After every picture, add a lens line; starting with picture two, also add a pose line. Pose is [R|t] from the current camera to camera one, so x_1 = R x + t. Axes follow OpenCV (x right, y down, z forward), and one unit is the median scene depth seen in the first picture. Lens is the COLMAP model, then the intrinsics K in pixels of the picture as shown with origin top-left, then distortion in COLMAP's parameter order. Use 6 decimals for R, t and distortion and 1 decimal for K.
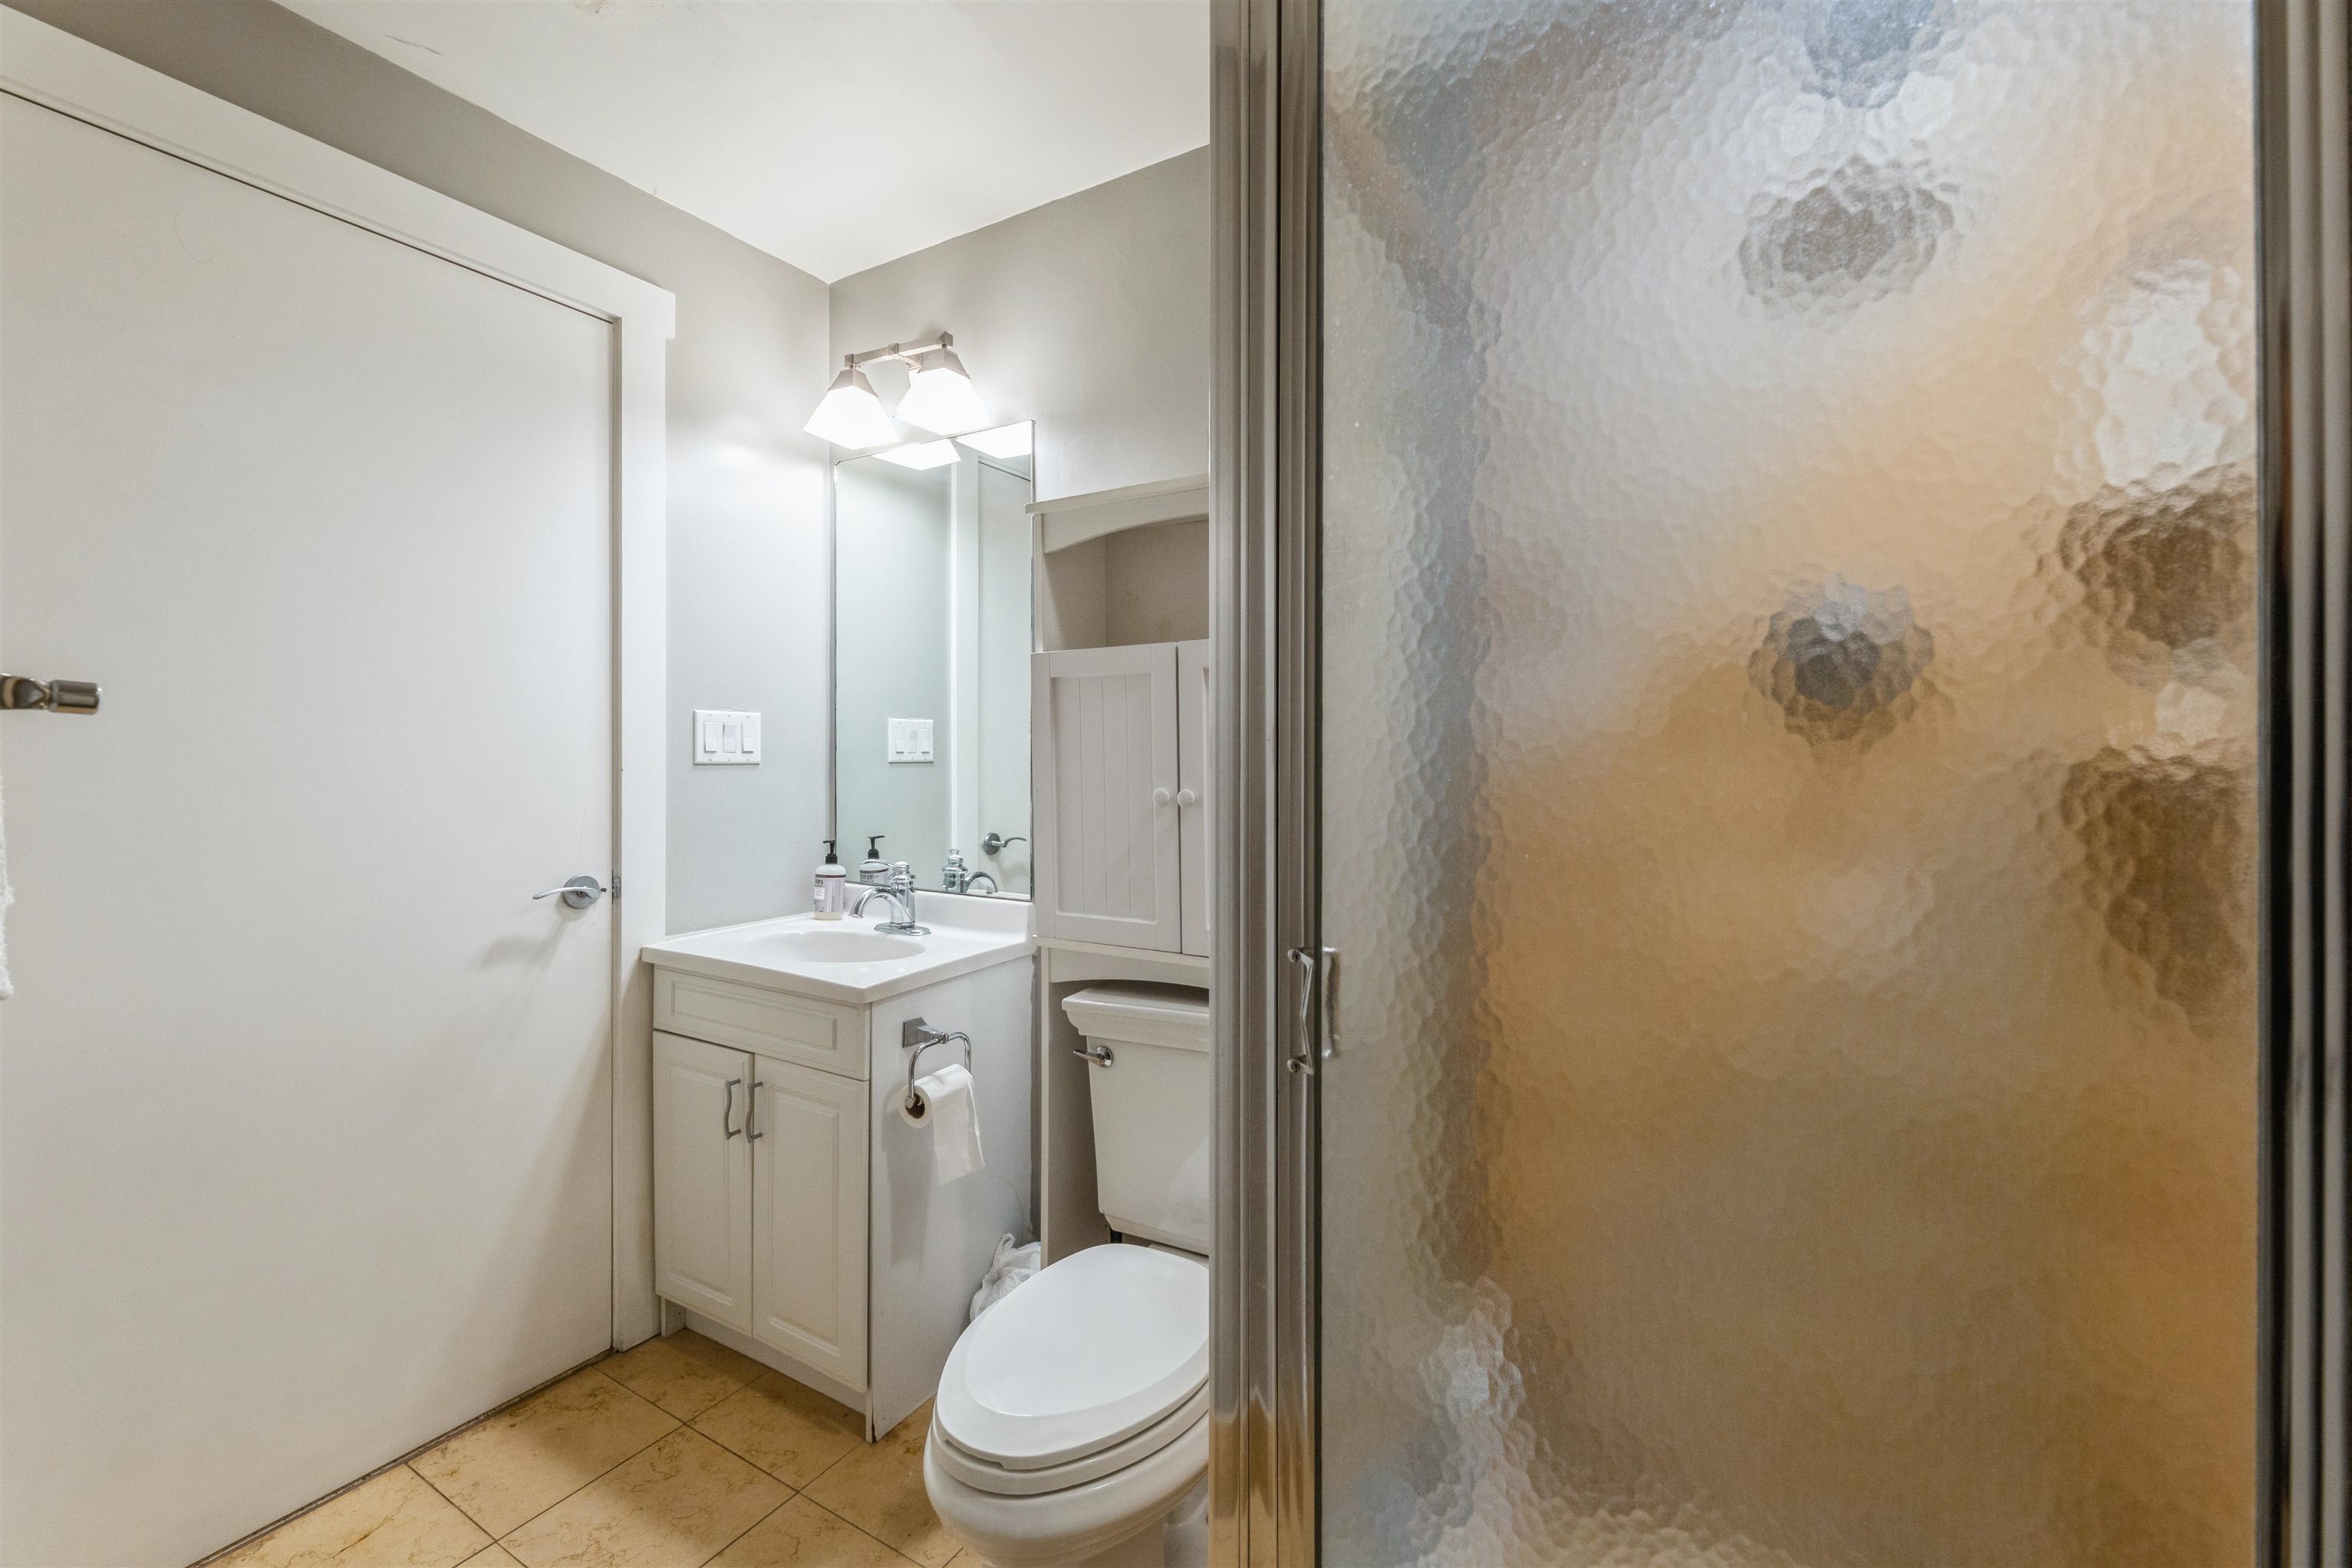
lens RADIAL K [[982.9, 0, 1177.6], [0, 982.9, 749.0], [0, 0, 1]] dist [0.000036, -0.000068]
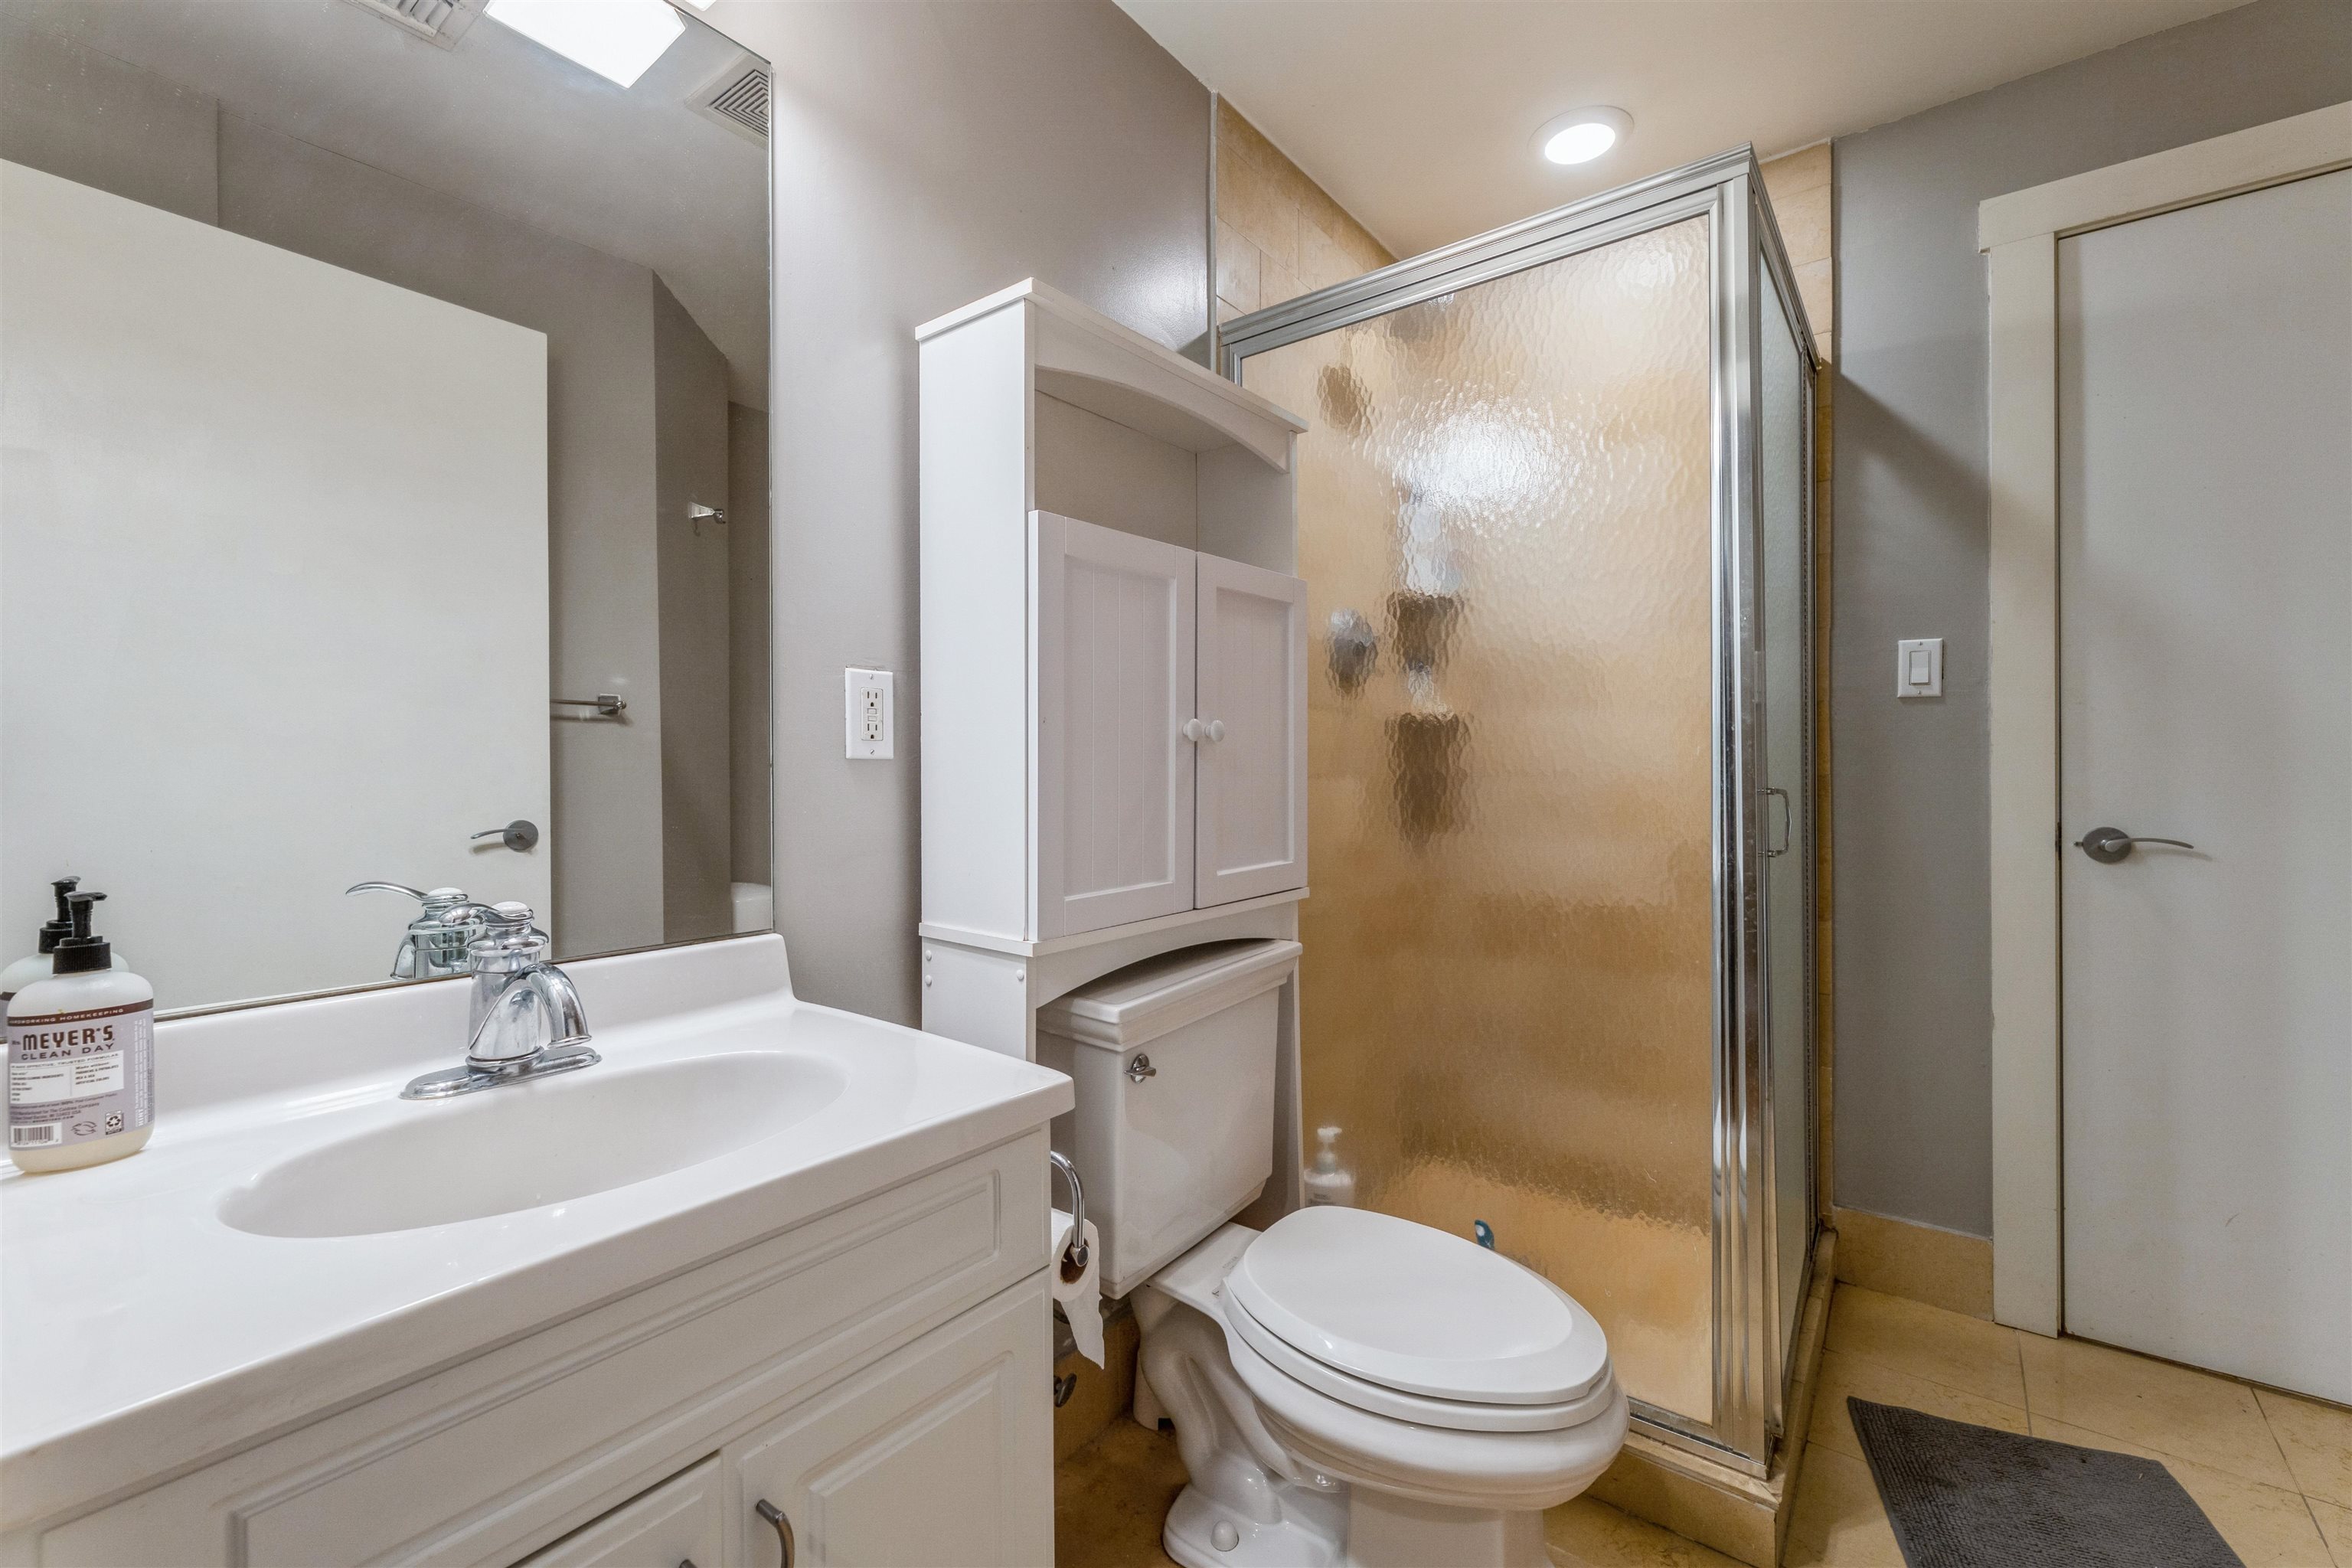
lens RADIAL K [[982.9, 0, 1177.6], [0, 982.9, 749.0], [0, 0, 1]] dist [0.000036, -0.000068]
pose [[0.102512, 0.011421, 0.994666, -0.835465], [-0.006667, 0.999920, -0.010794, 0.073385], [-0.994709, -0.005525, 0.102579, 0.897809]]
